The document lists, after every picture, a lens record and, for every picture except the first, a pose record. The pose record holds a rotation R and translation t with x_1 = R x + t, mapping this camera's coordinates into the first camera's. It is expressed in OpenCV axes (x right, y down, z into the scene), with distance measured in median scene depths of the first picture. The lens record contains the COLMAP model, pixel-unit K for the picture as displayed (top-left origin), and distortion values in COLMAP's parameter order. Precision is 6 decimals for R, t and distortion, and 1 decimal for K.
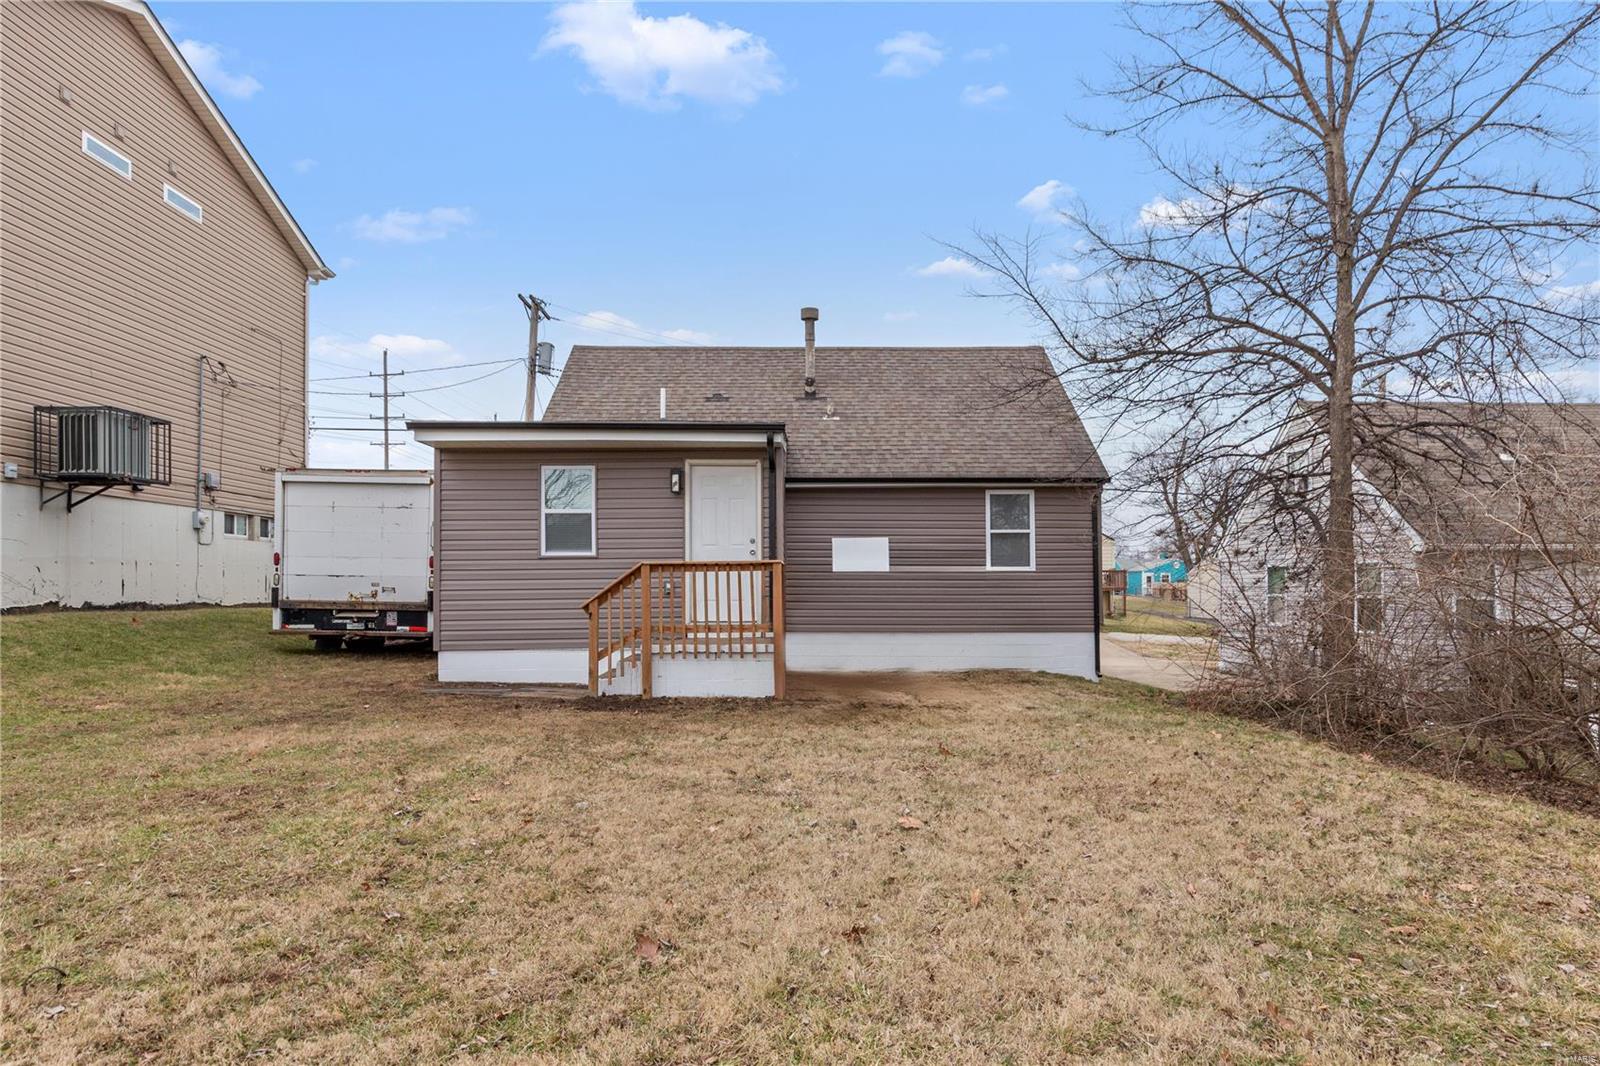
lens RADIAL K [[858.5, 0, 800.0], [0, 858.5, 533.0], [0, 0, 1]] dist [0.014124, -0.000725]
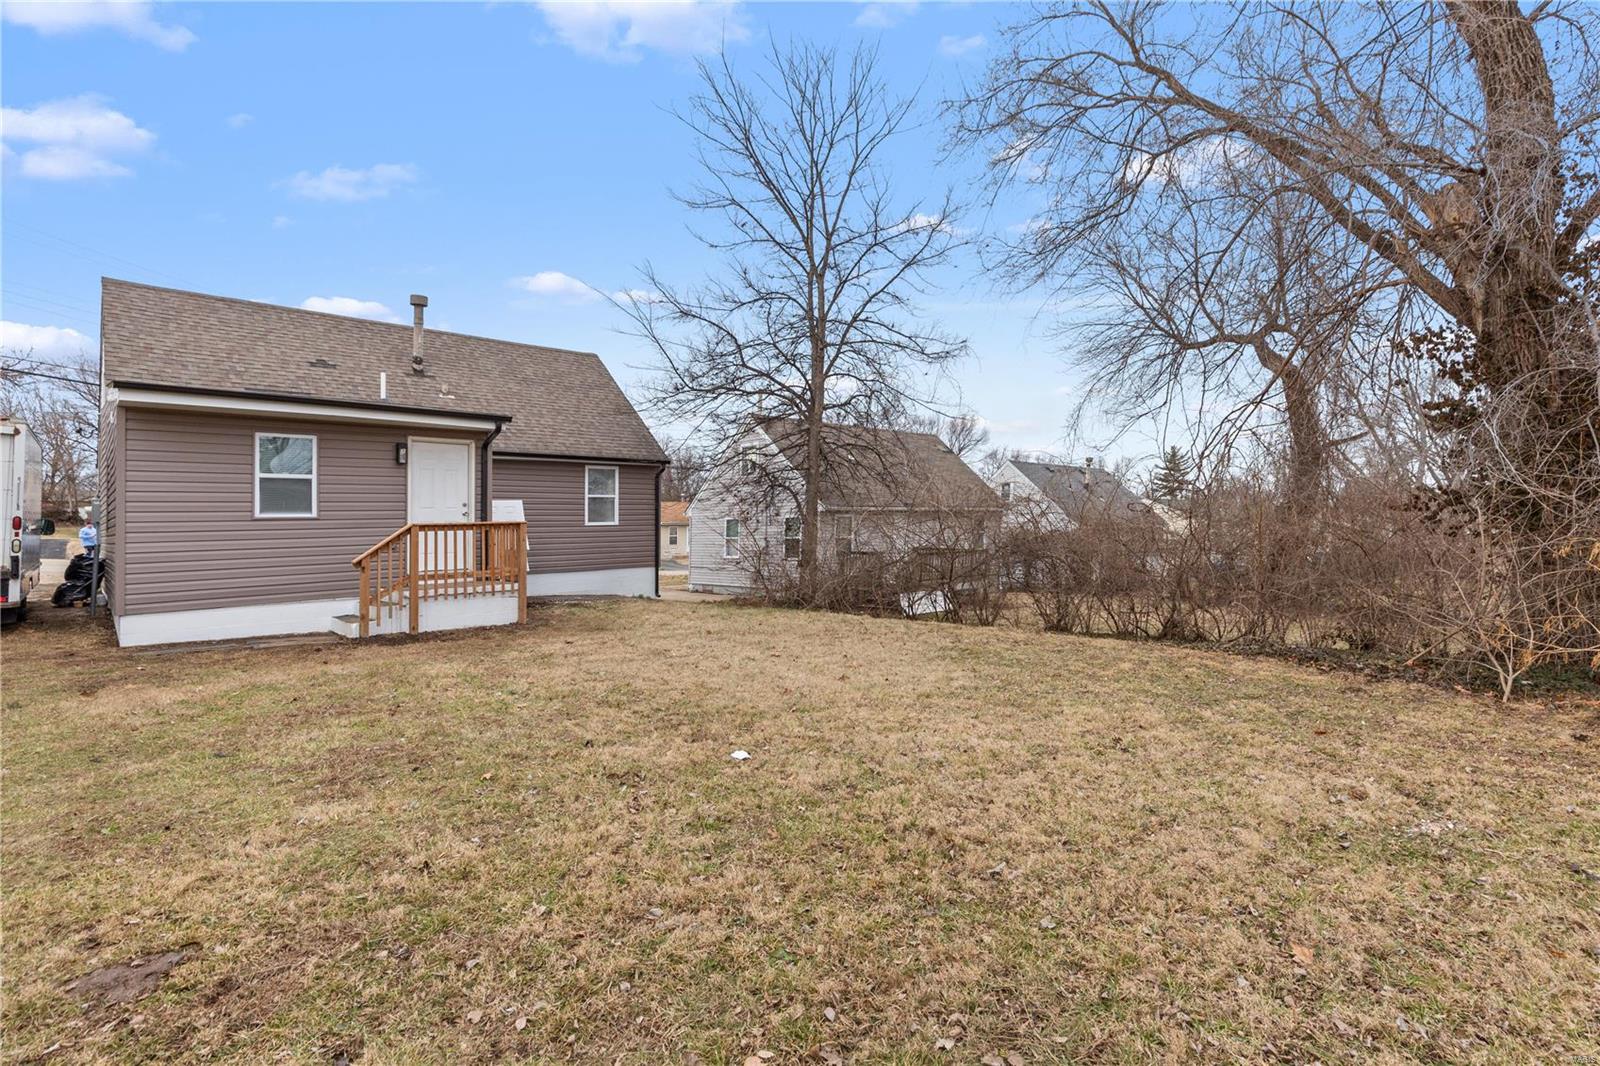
lens RADIAL K [[747.4, 0, 804.1], [0, 747.4, 529.0], [0, 0, 1]] dist [0.015582, -0.000783]
pose [[0.752489, -0.013623, 0.658464, -0.404104], [-0.023544, 0.998591, 0.047567, -0.019215], [-0.658184, -0.051296, 0.751107, -0.147107]]
